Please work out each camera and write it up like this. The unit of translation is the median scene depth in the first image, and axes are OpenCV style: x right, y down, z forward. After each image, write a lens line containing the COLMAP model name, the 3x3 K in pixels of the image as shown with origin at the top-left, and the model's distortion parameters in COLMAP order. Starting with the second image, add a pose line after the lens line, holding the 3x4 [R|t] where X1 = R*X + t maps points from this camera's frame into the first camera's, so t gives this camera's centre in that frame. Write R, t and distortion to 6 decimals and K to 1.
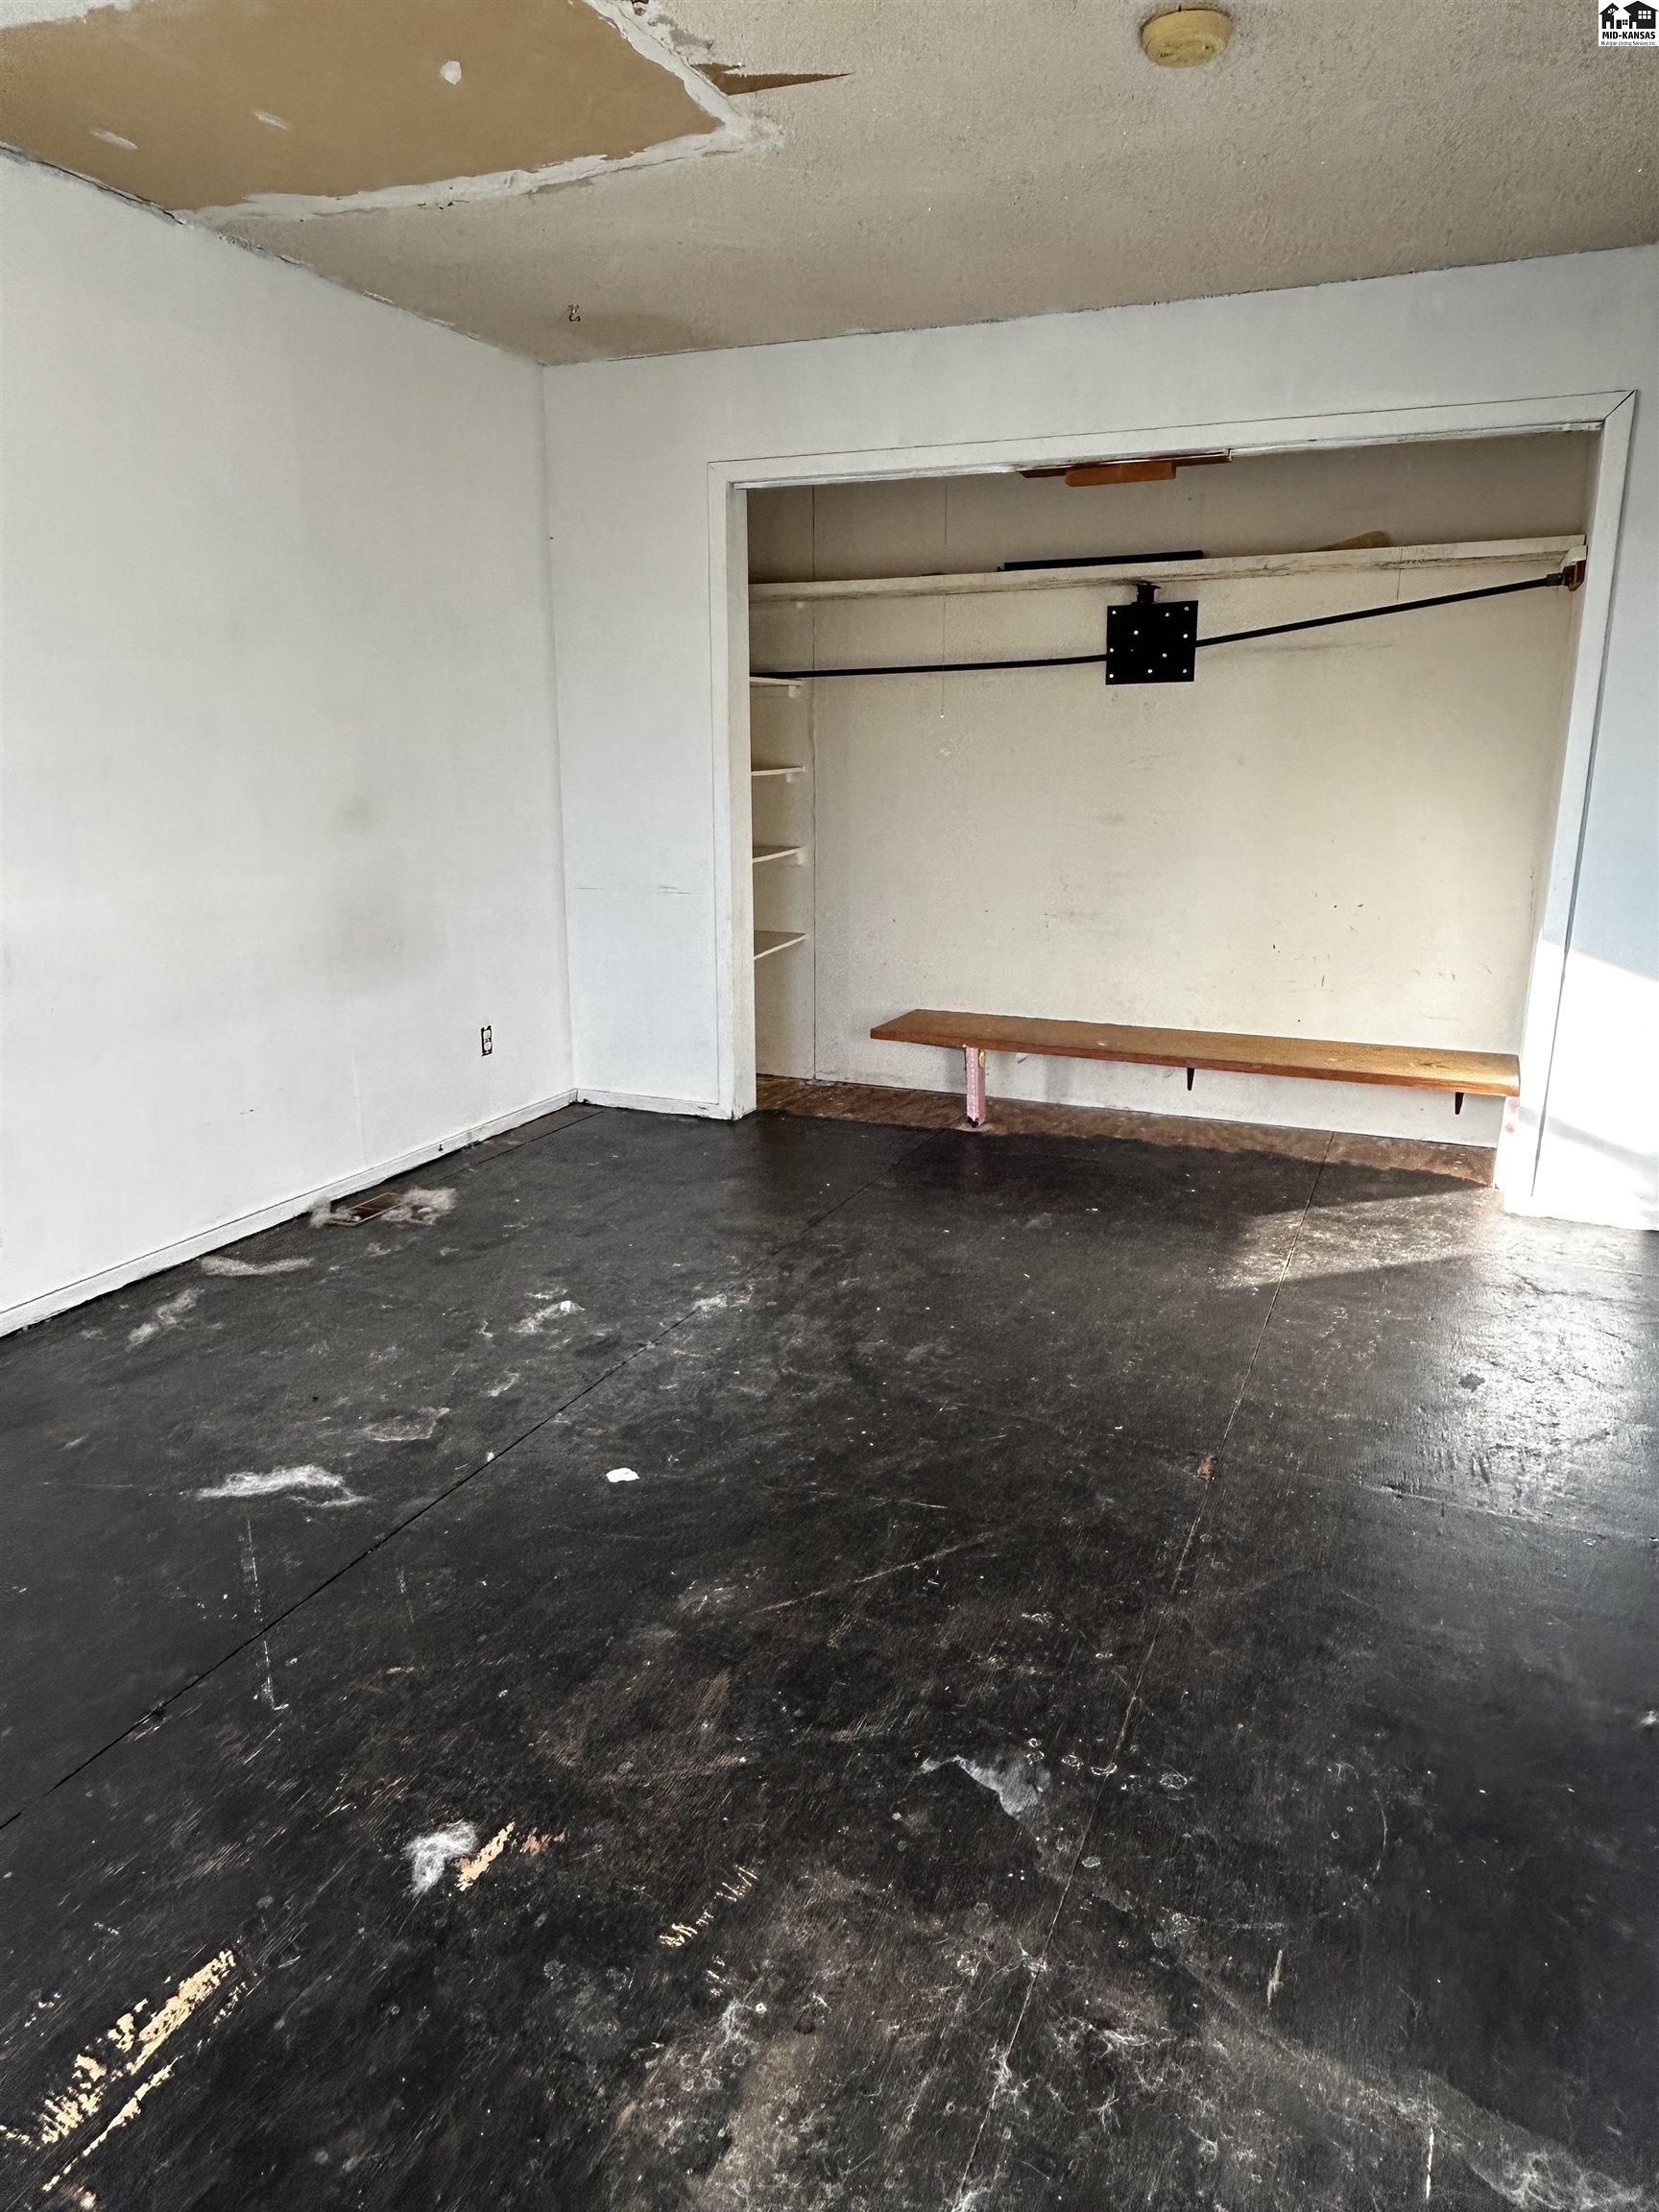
lens RADIAL K [[1396.8, 0, 829.5], [0, 1396.8, 1106.0], [0, 0, 1]] dist [-0.009631, -0.001368]
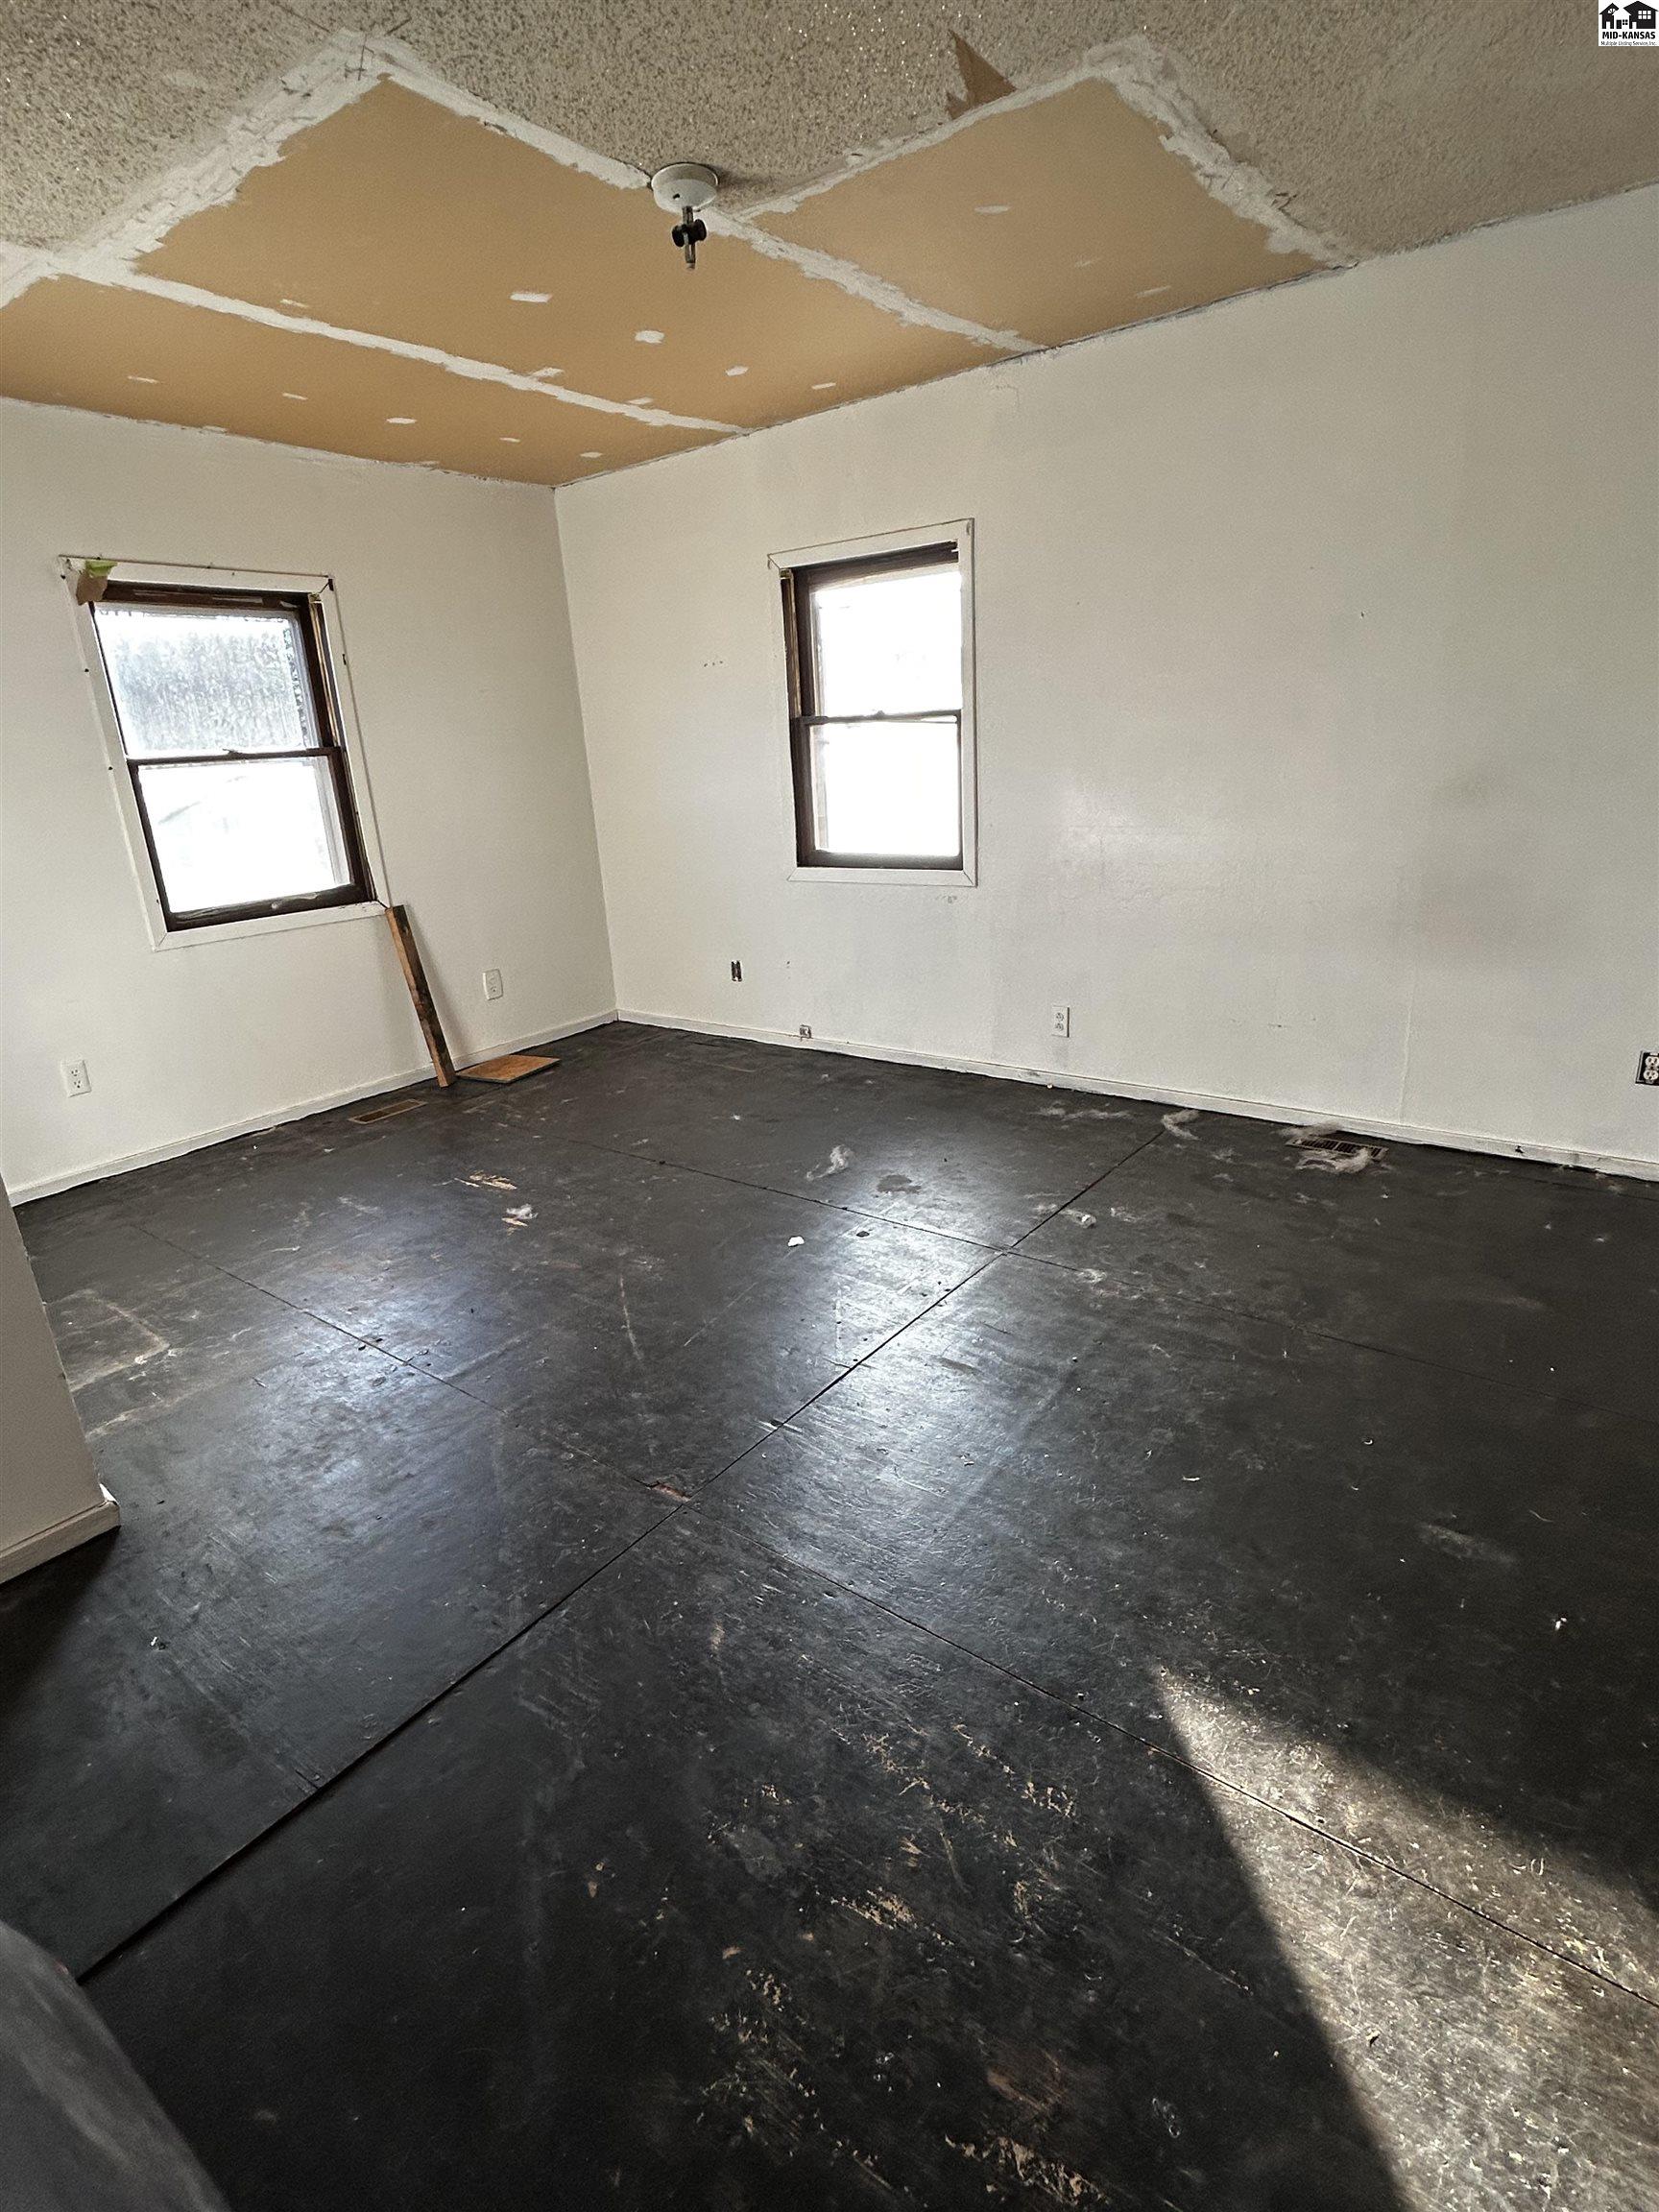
lens RADIAL K [[1118.7, 0, 829.5], [0, 1118.7, 1106.0], [0, 0, 1]] dist [-0.019245, 0.008060]
pose [[-0.236465, 0.320613, -0.917220, 0.650803], [-0.193510, 0.909541, 0.367817, -0.232760], [0.952176, 0.264467, -0.153032, 0.835928]]
